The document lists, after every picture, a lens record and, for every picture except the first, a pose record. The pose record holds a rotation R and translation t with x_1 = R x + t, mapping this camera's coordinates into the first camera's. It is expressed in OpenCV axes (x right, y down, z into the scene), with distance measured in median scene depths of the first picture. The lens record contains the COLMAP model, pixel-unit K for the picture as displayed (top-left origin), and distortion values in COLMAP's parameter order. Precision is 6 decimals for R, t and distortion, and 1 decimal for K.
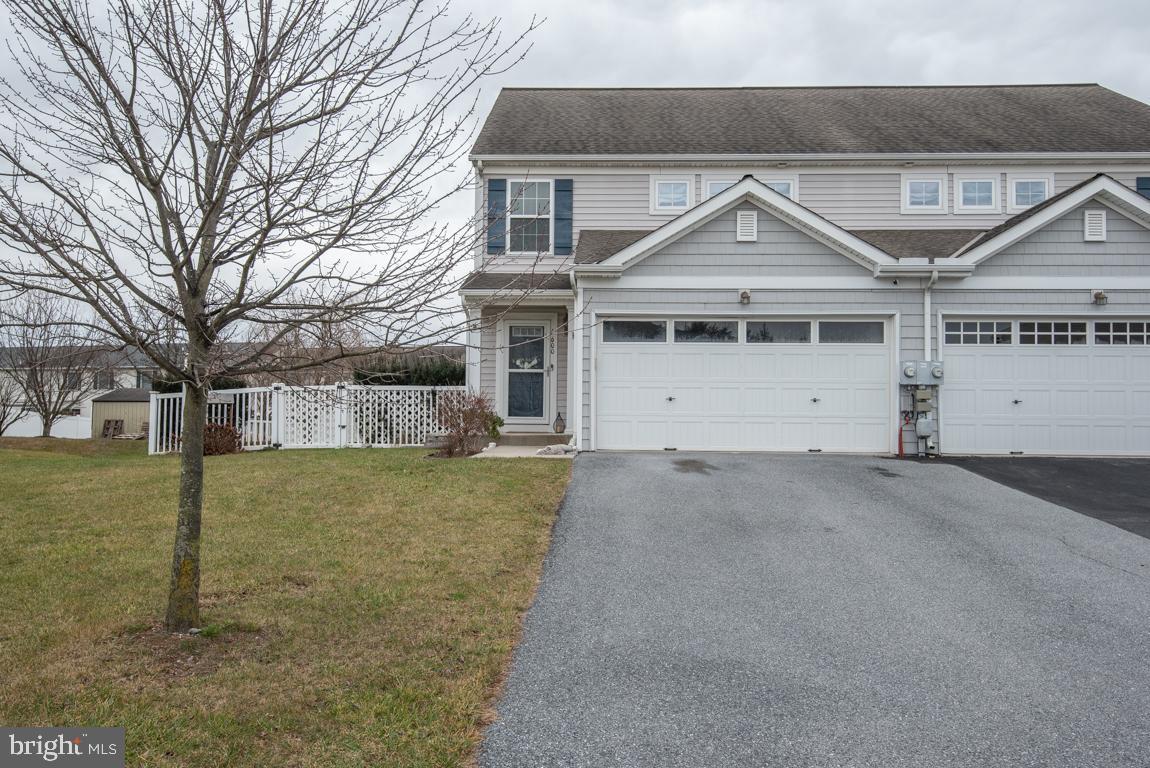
lens RADIAL K [[899.7, 0, 574.2], [0, 899.7, 384.1], [0, 0, 1]] dist [0.015148, -0.001600]
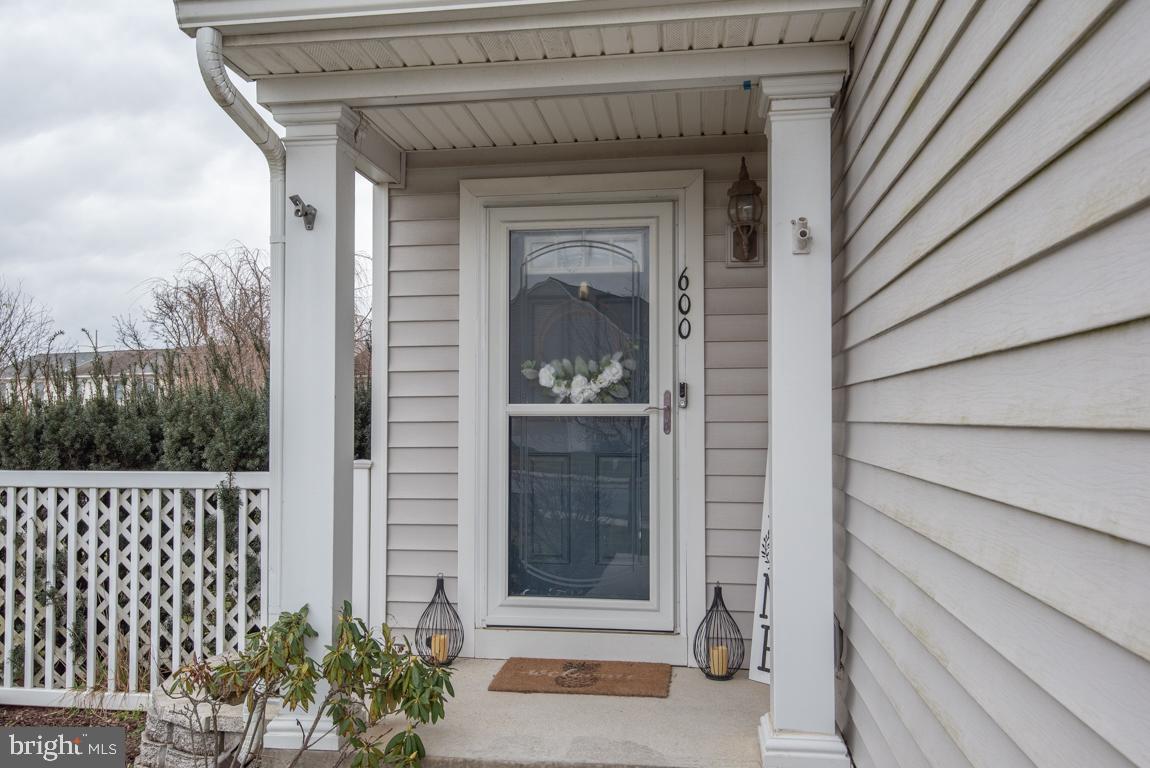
lens RADIAL K [[923.6, 0, 573.4], [0, 923.6, 386.2], [0, 0, 1]] dist [0.003775, 0.003620]
pose [[0.992163, -0.015104, -0.124036, -0.023124], [0.016028, 0.999851, 0.006448, -0.022828], [0.123920, -0.008386, 0.992257, 0.744976]]
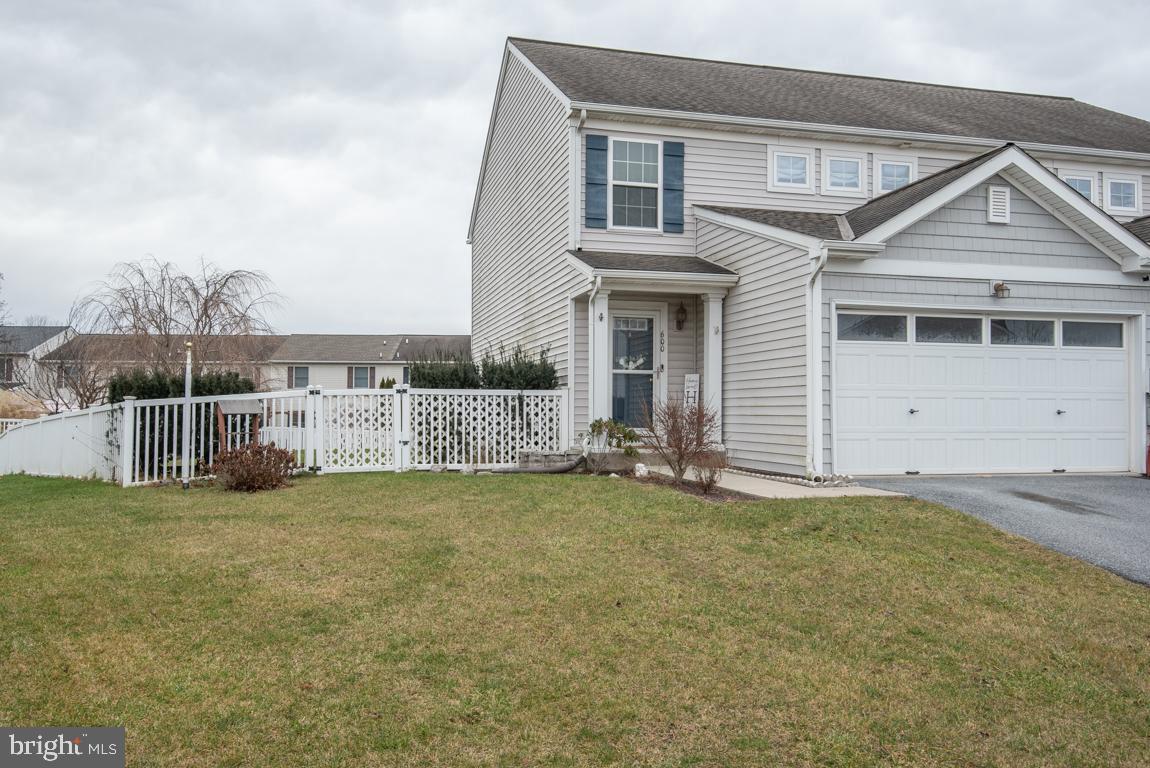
lens RADIAL K [[854.0, 0, 576.2], [0, 854.0, 385.3], [0, 0, 1]] dist [0.012926, -0.008921]
pose [[0.963614, 0.003933, 0.267267, -0.309705], [-0.007097, 0.999916, 0.010873, -0.010542], [-0.267202, -0.012374, 0.963561, 0.260426]]
